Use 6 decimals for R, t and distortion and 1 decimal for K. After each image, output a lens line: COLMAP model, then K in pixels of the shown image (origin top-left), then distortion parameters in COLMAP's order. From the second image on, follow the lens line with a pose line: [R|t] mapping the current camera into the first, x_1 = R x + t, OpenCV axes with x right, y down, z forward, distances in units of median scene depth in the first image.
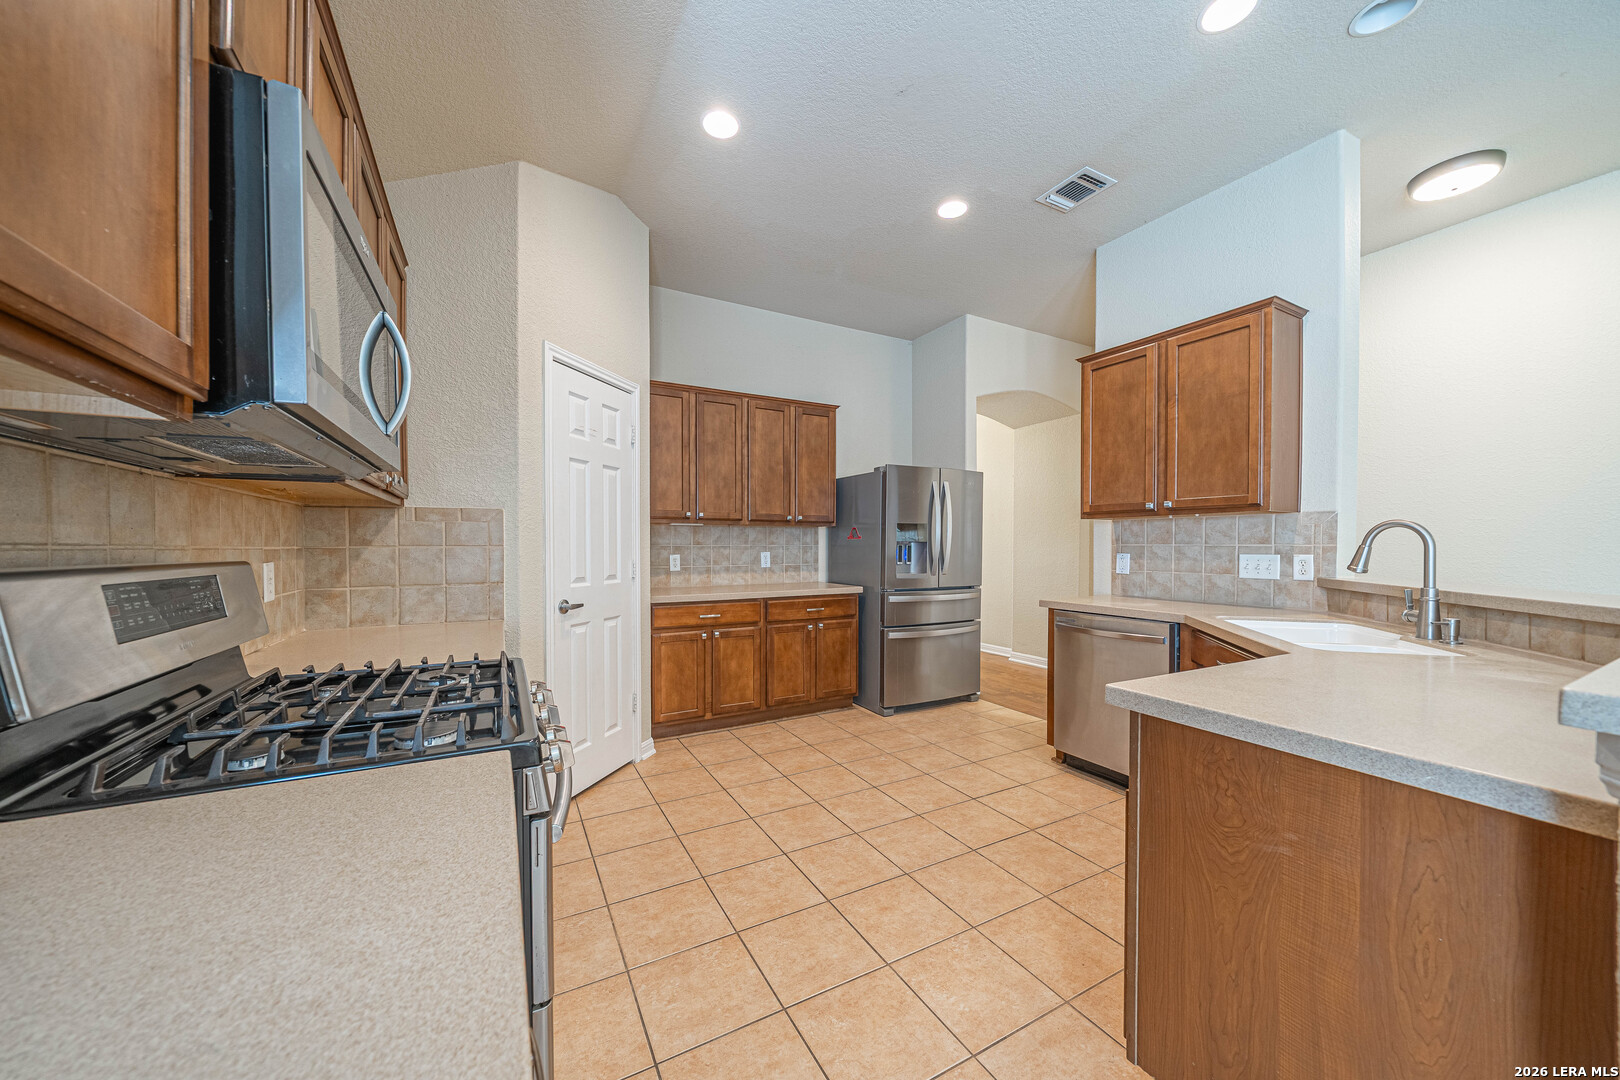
lens RADIAL K [[566.1, 0, 808.7], [0, 566.1, 551.7], [0, 0, 1]] dist [-0.006185, -0.000242]
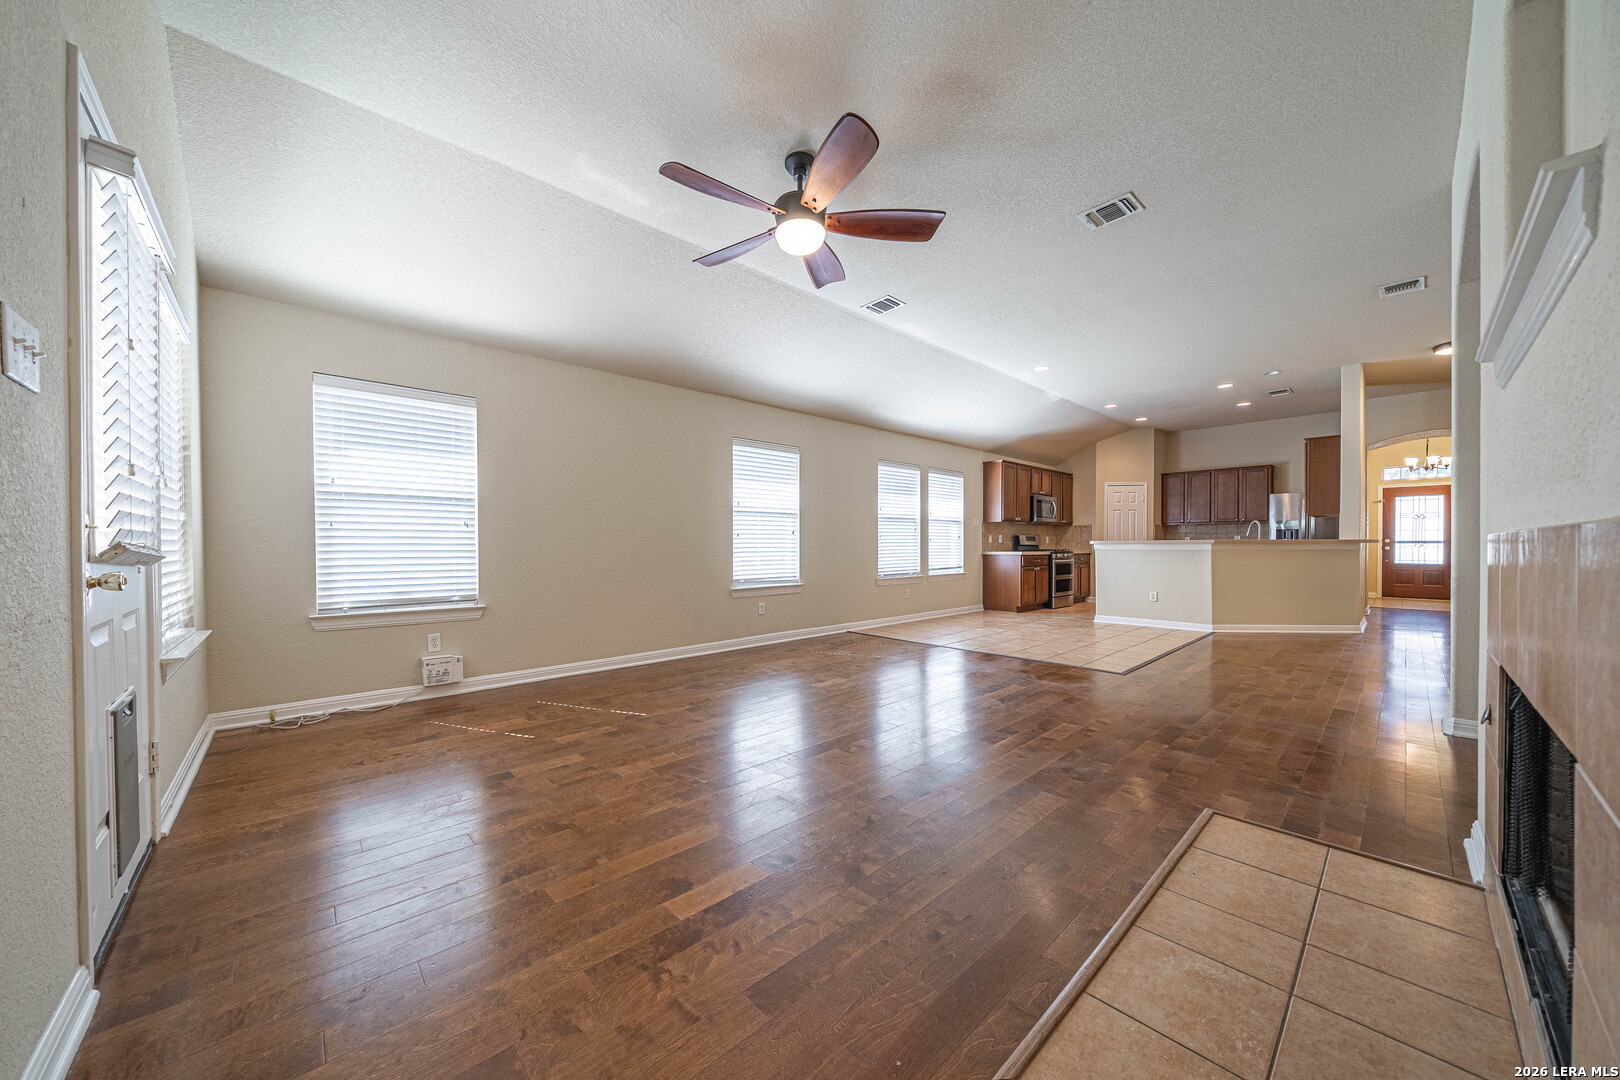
lens RADIAL K [[566.1, 0, 808.7], [0, 566.1, 551.7], [0, 0, 1]] dist [-0.006185, -0.000242]
pose [[0.258308, 0.011759, -0.965991, 1.975654], [-0.005801, 0.999927, 0.010620, 0.058824], [0.966045, 0.002861, 0.258357, -1.417611]]
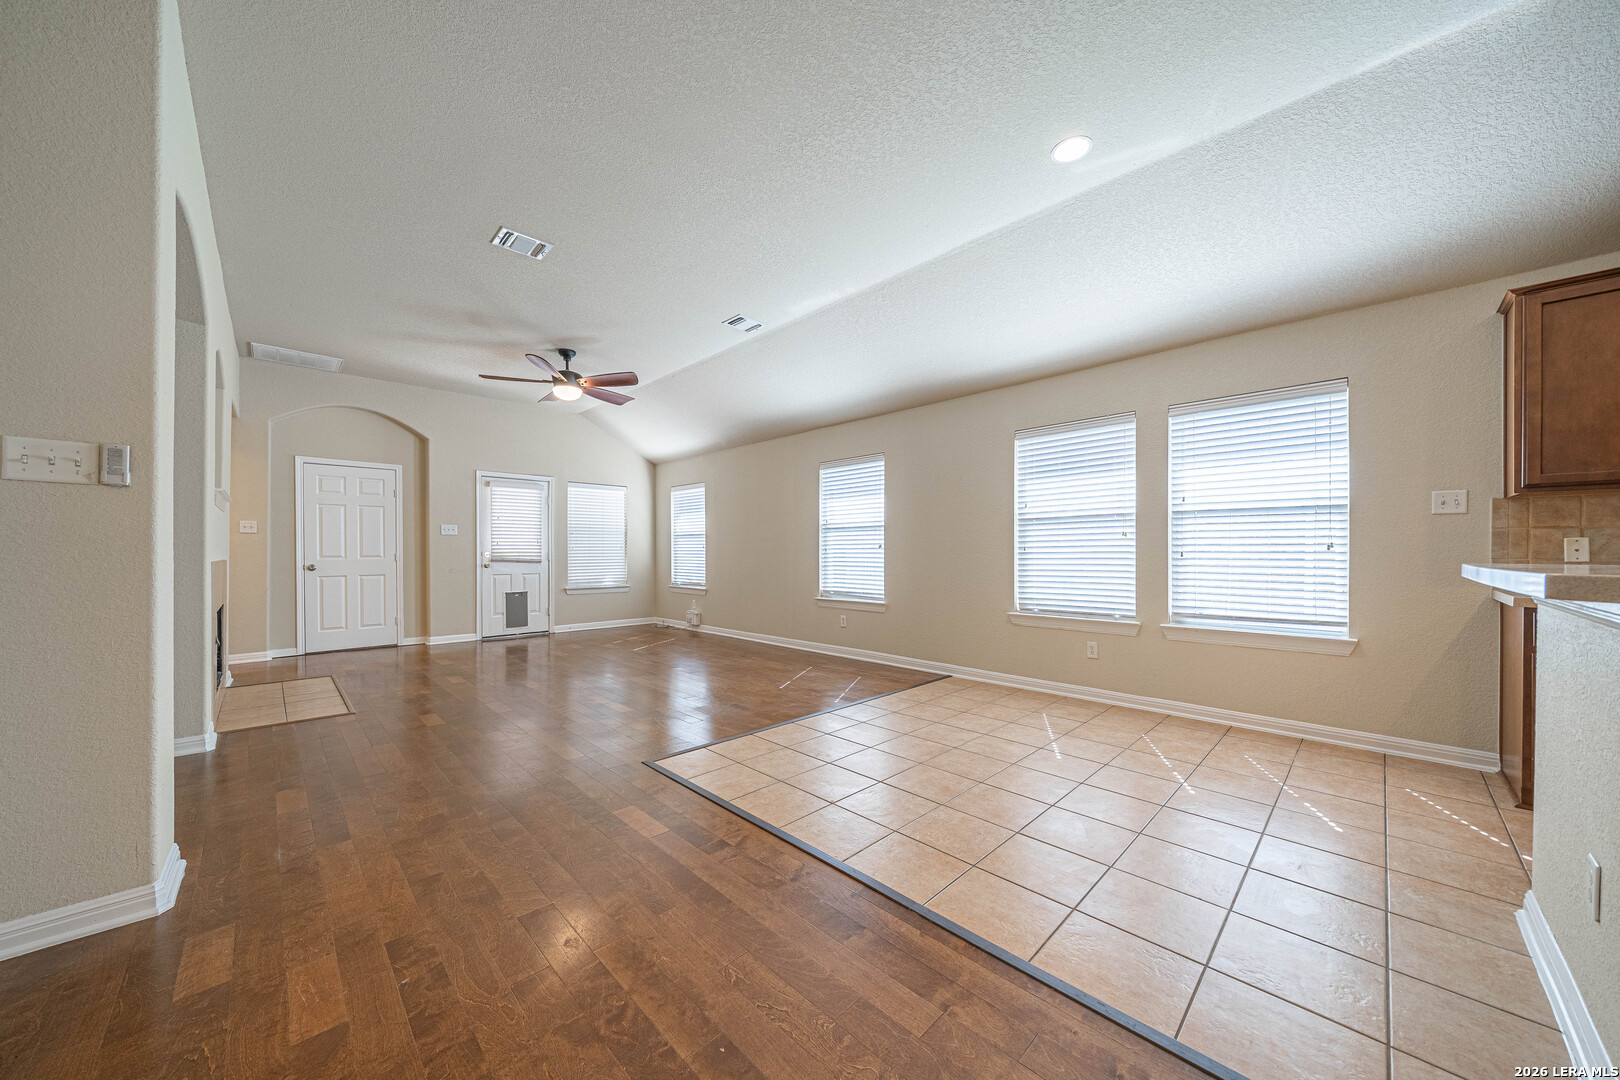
lens RADIAL K [[566.1, 0, 808.7], [0, 566.1, 551.7], [0, 0, 1]] dist [-0.006185, -0.000242]
pose [[-0.961345, -0.004896, -0.275304, 0.955472], [-0.006243, 0.999972, 0.004016, 0.029504], [0.275277, 0.005579, -0.961349, 0.410666]]
